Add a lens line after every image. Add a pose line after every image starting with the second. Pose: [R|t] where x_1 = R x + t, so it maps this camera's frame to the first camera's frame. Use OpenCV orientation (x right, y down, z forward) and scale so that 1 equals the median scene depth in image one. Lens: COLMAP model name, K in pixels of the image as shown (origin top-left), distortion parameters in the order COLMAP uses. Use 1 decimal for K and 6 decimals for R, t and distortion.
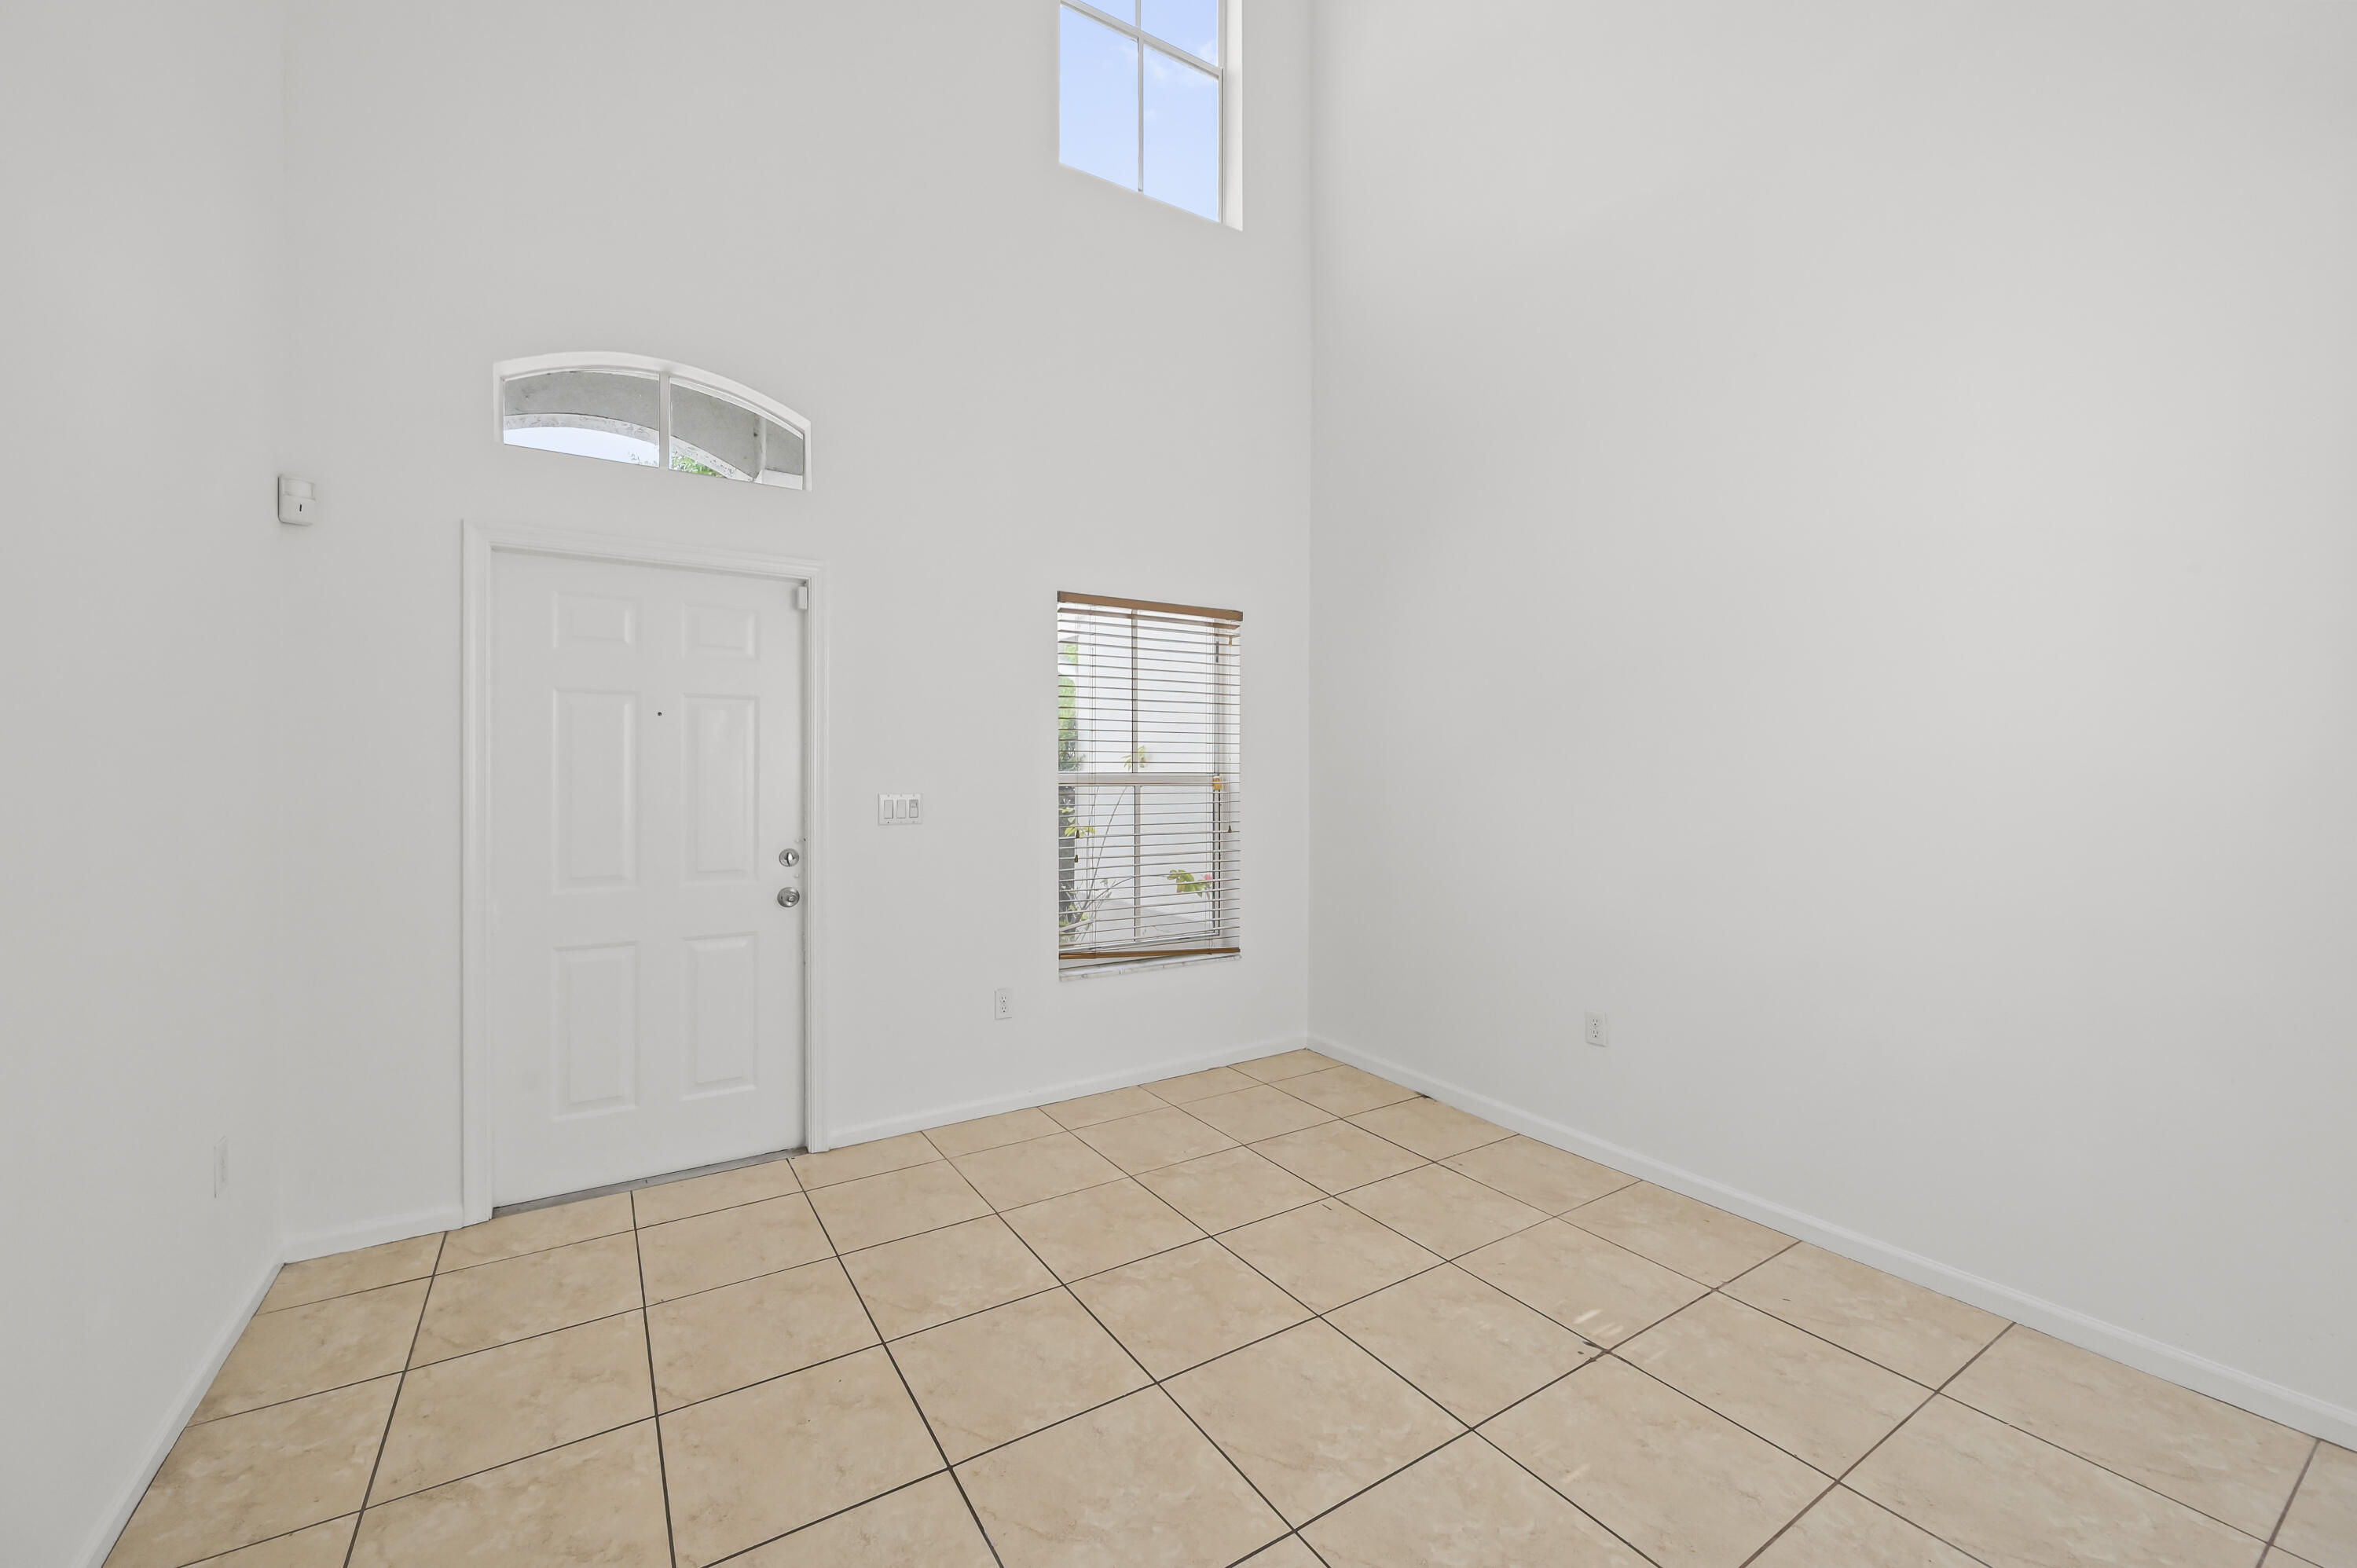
lens RADIAL K [[938.2, 0, 1193.2], [0, 938.2, 776.9], [0, 0, 1]] dist [-0.001906, 0.000026]
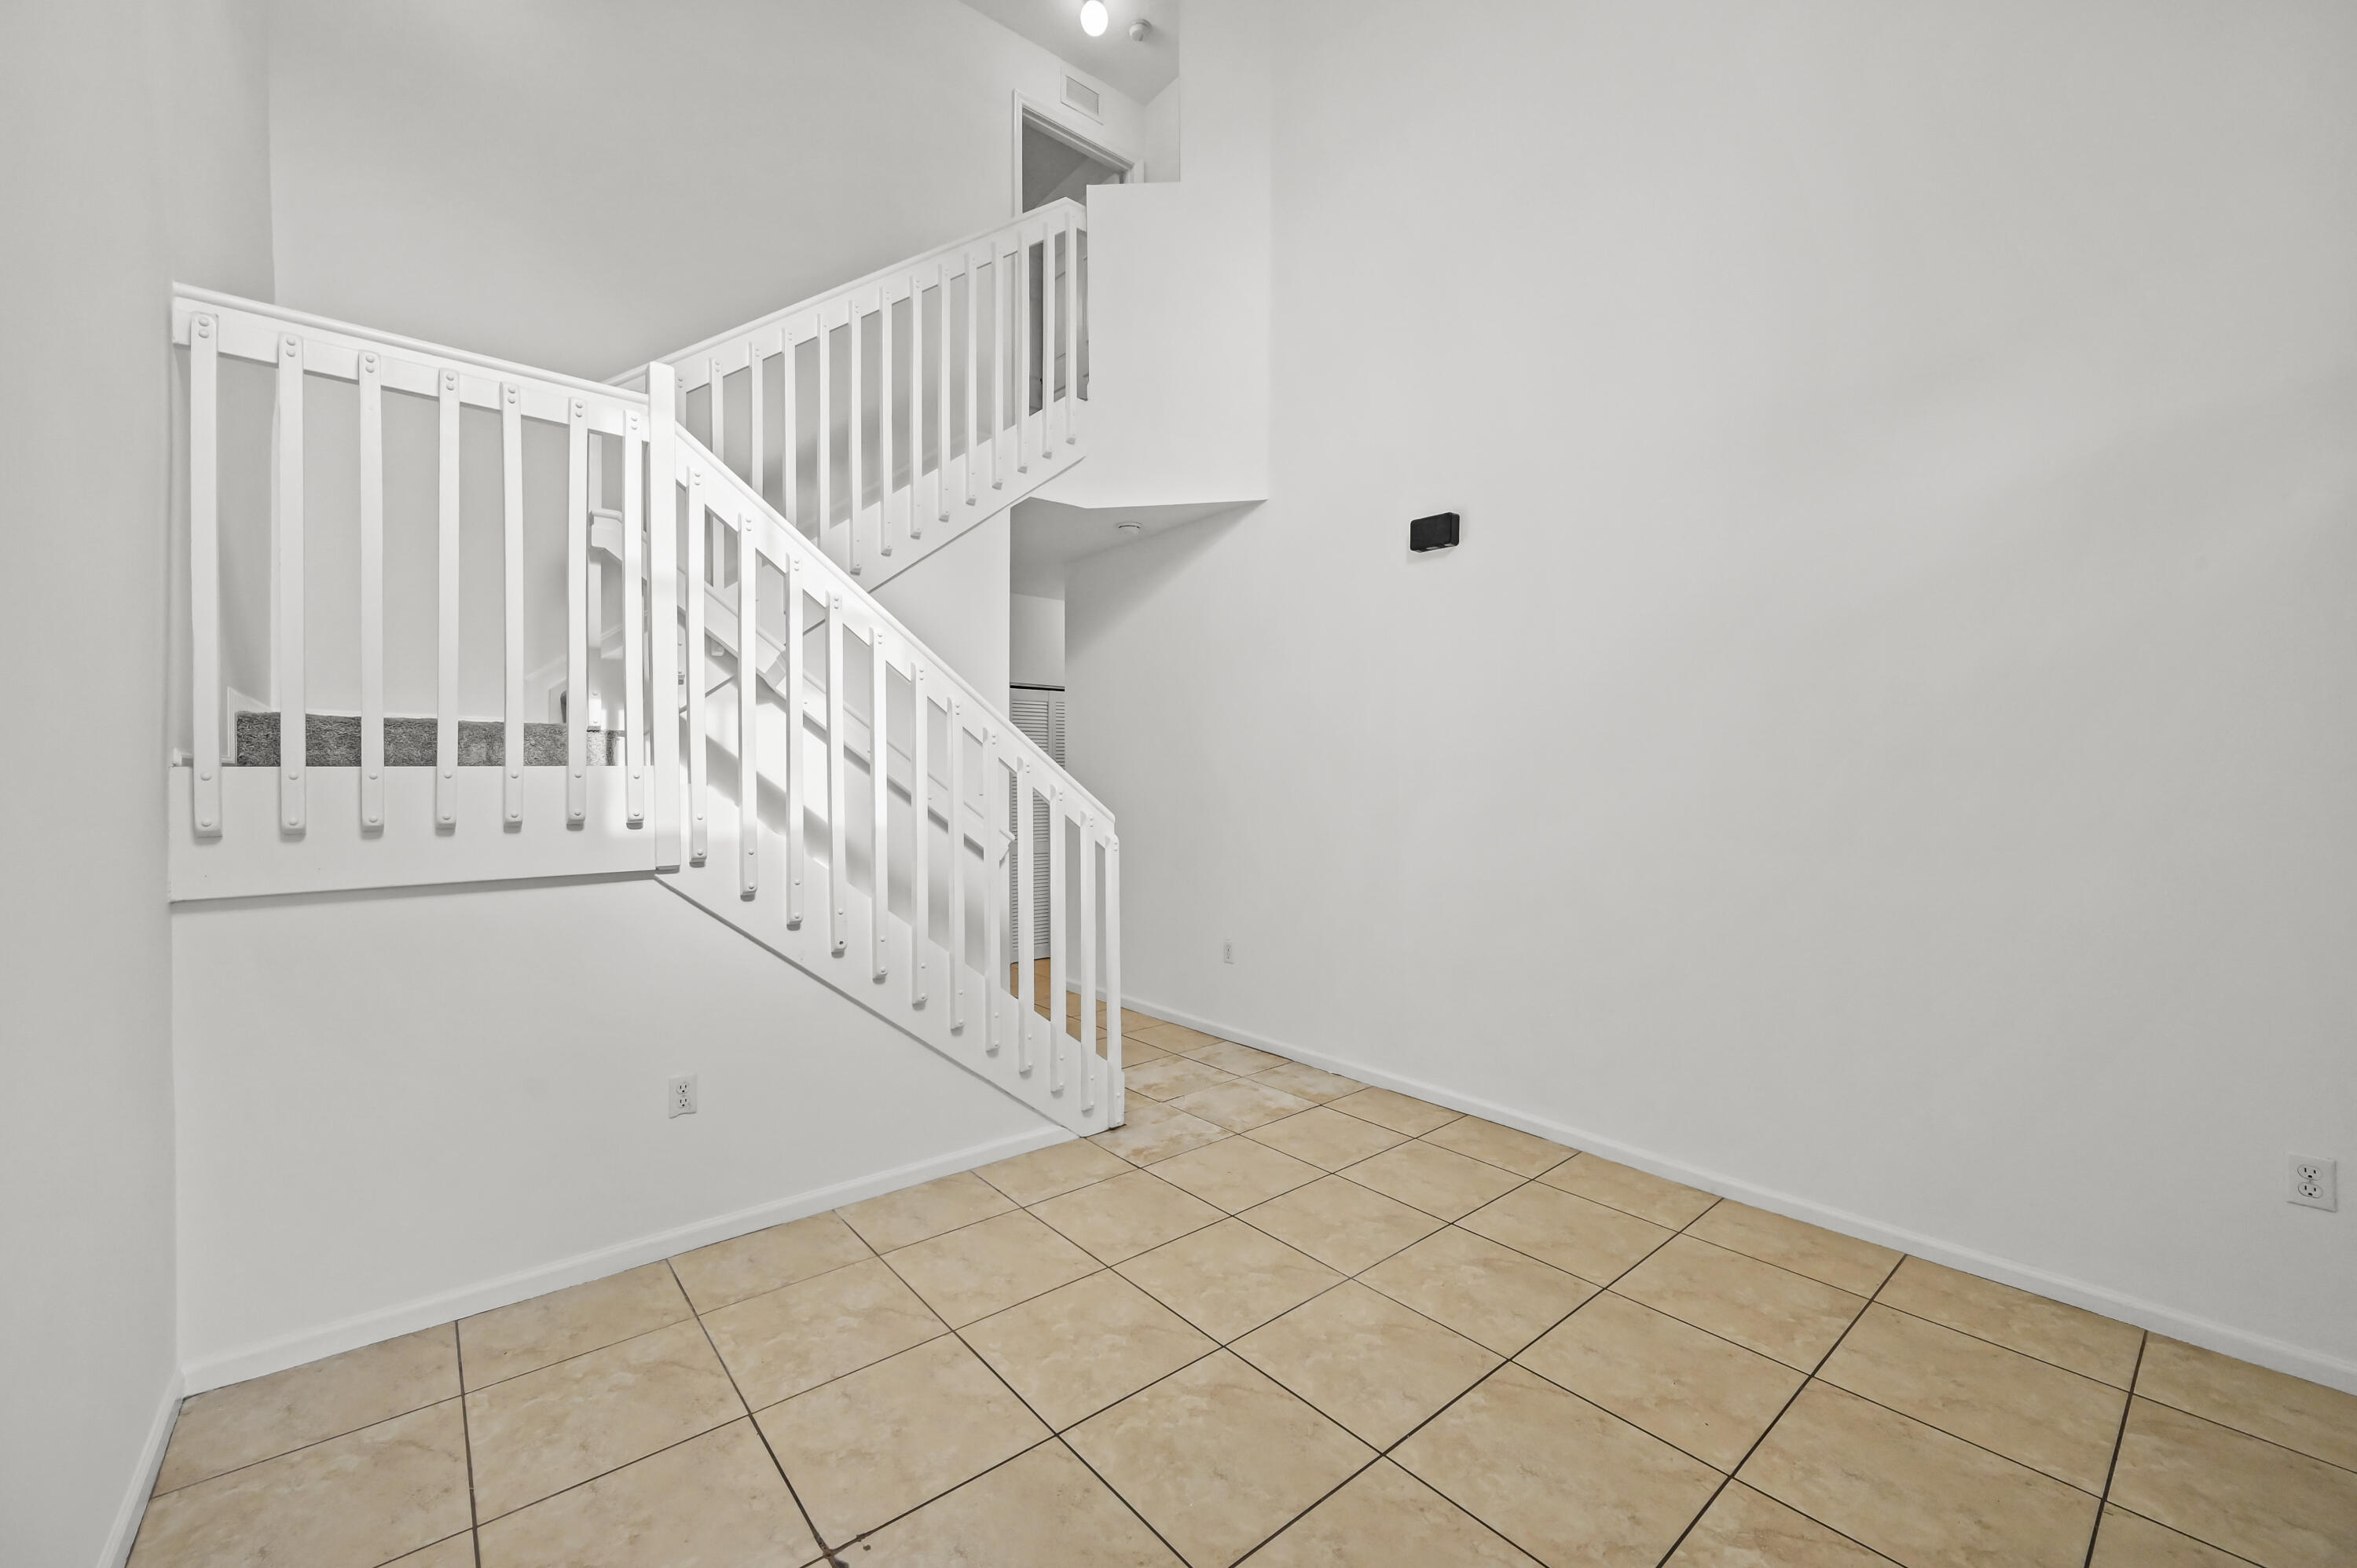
lens RADIAL K [[938.2, 0, 1191.6], [0, 938.2, 784.0], [0, 0, 1]] dist [-0.001906, 0.000026]
pose [[-0.992067, 0.003140, -0.125670, 0.246324], [0.001601, 0.999923, 0.012345, -0.015933], [0.125699, 0.012046, -0.991995, 1.785556]]
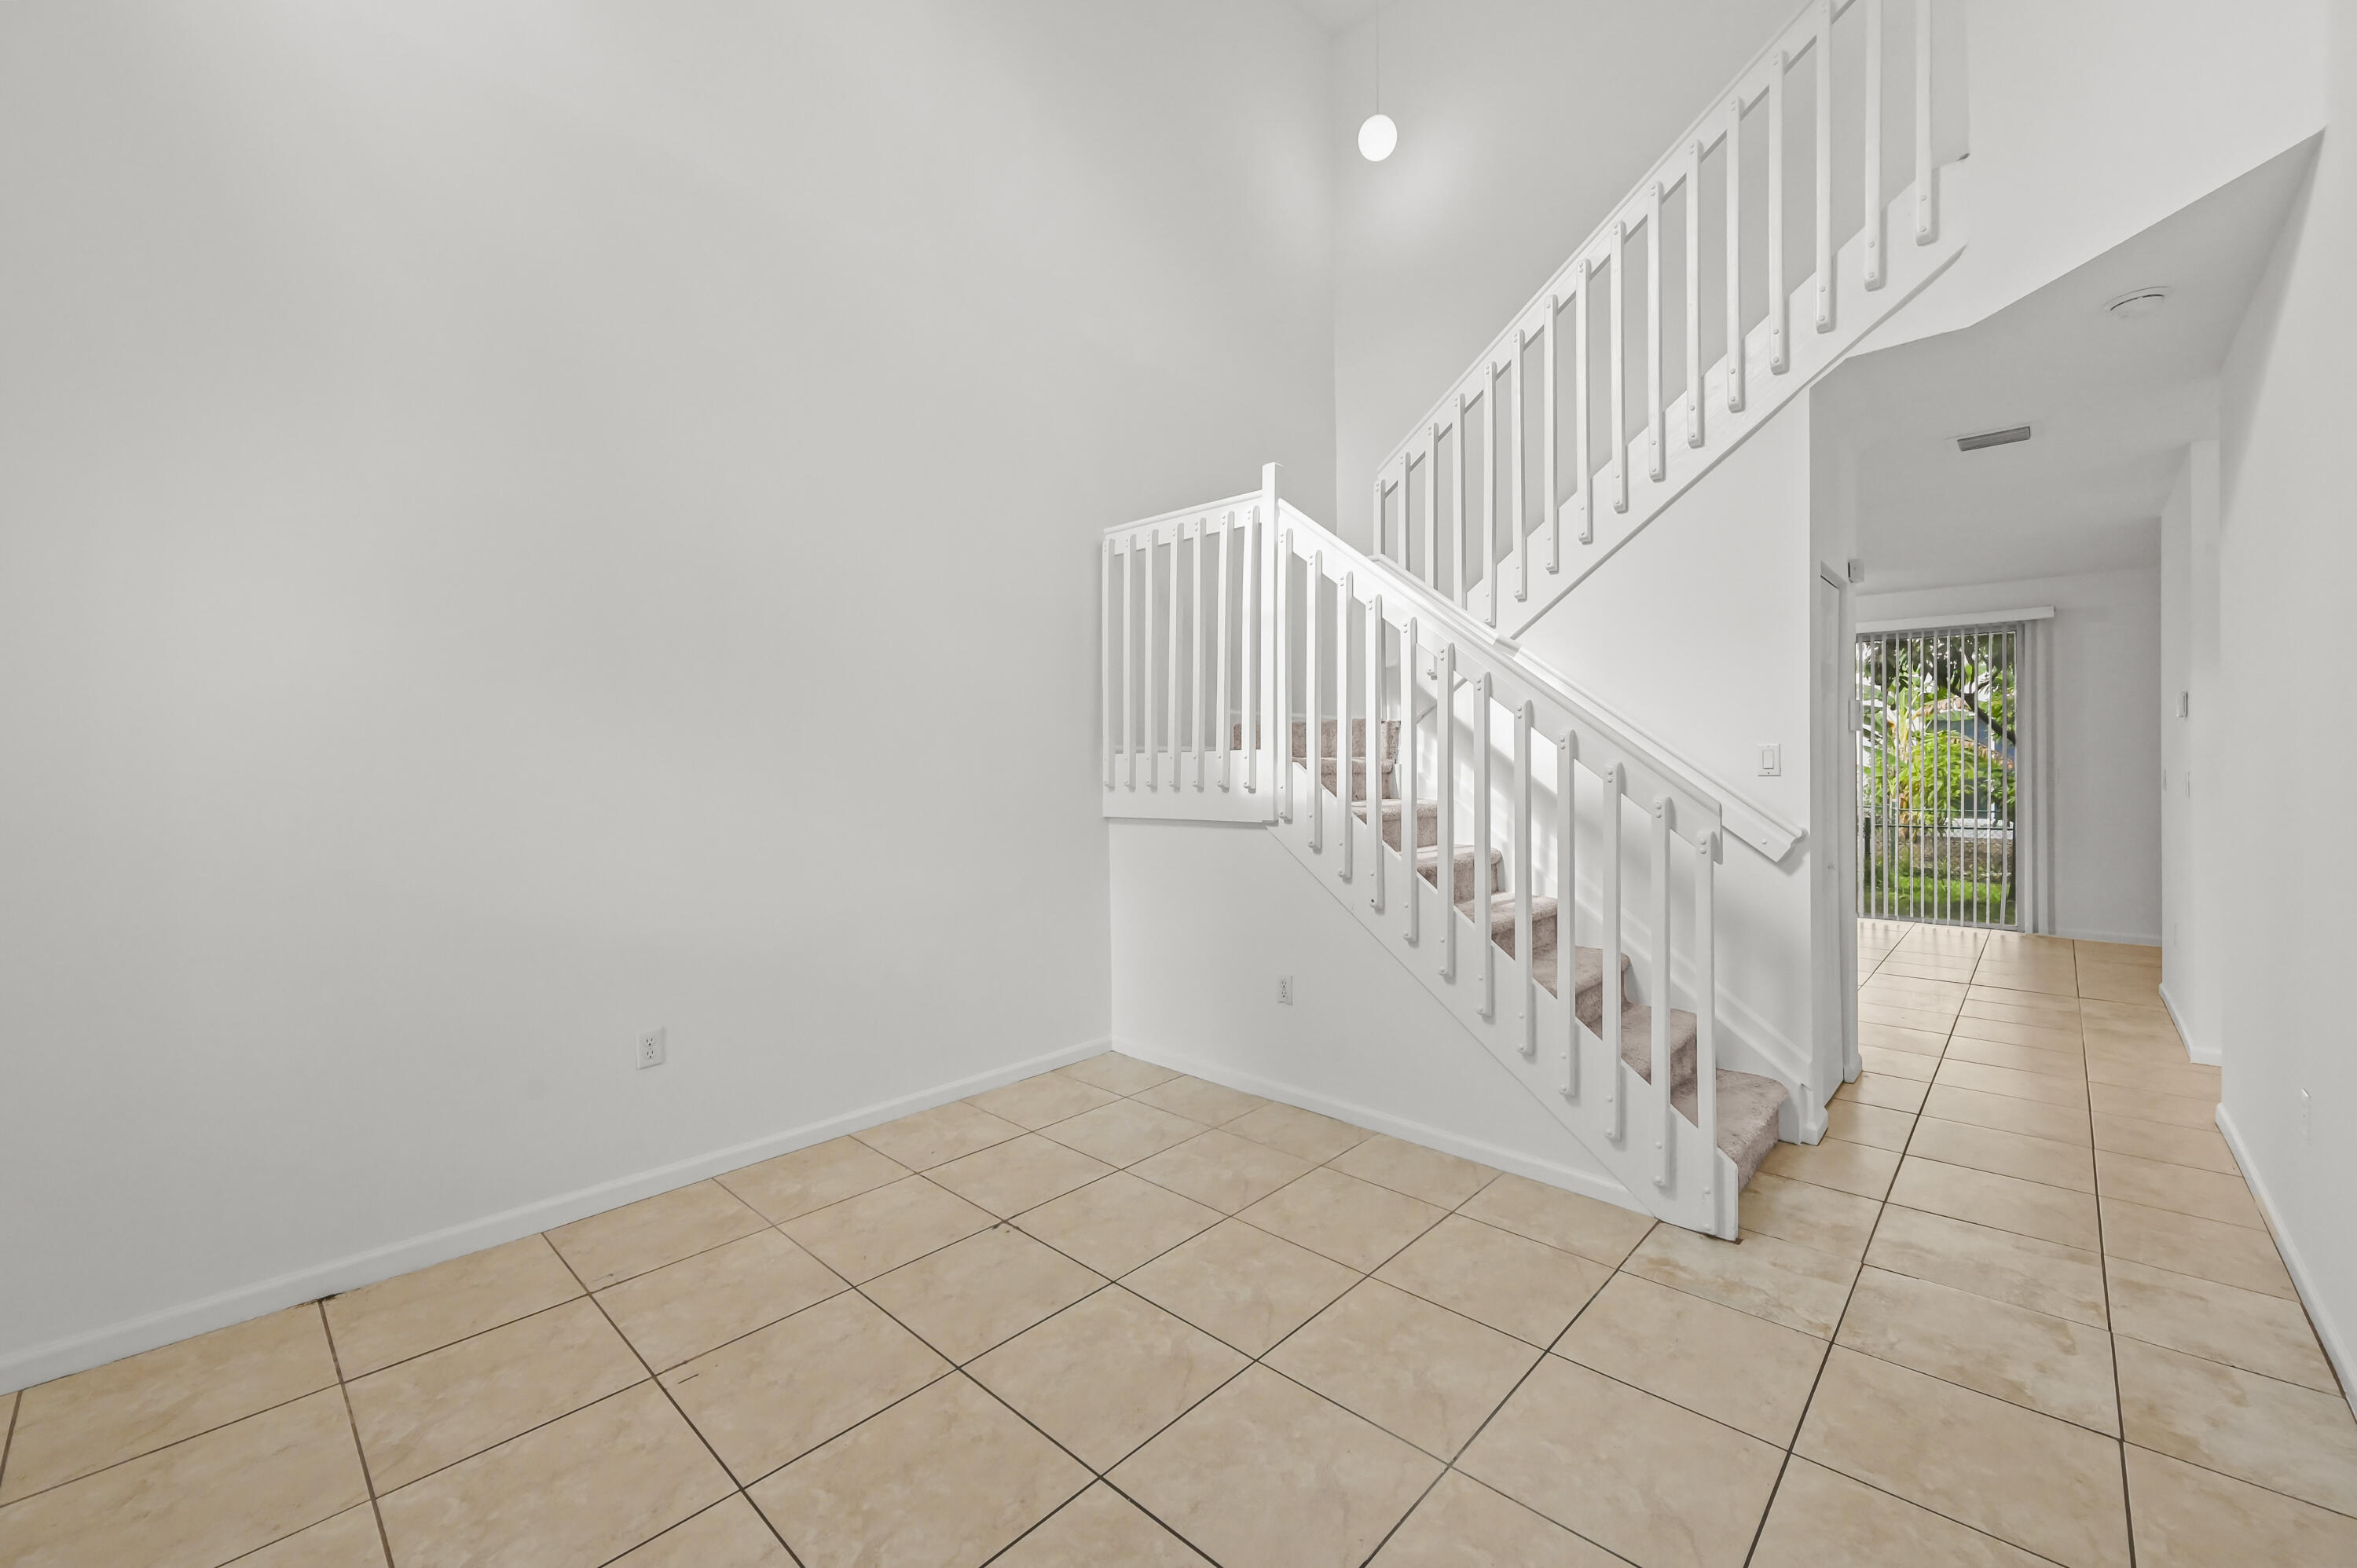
lens RADIAL K [[938.2, 0, 1161.0], [0, 938.2, 771.1], [0, 0, 1]] dist [-0.001906, 0.000026]
pose [[-0.229609, -0.006651, 0.973260, -0.837728], [0.012194, 0.999879, 0.009709, -0.004076], [-0.973207, 0.014097, -0.229500, 1.080461]]
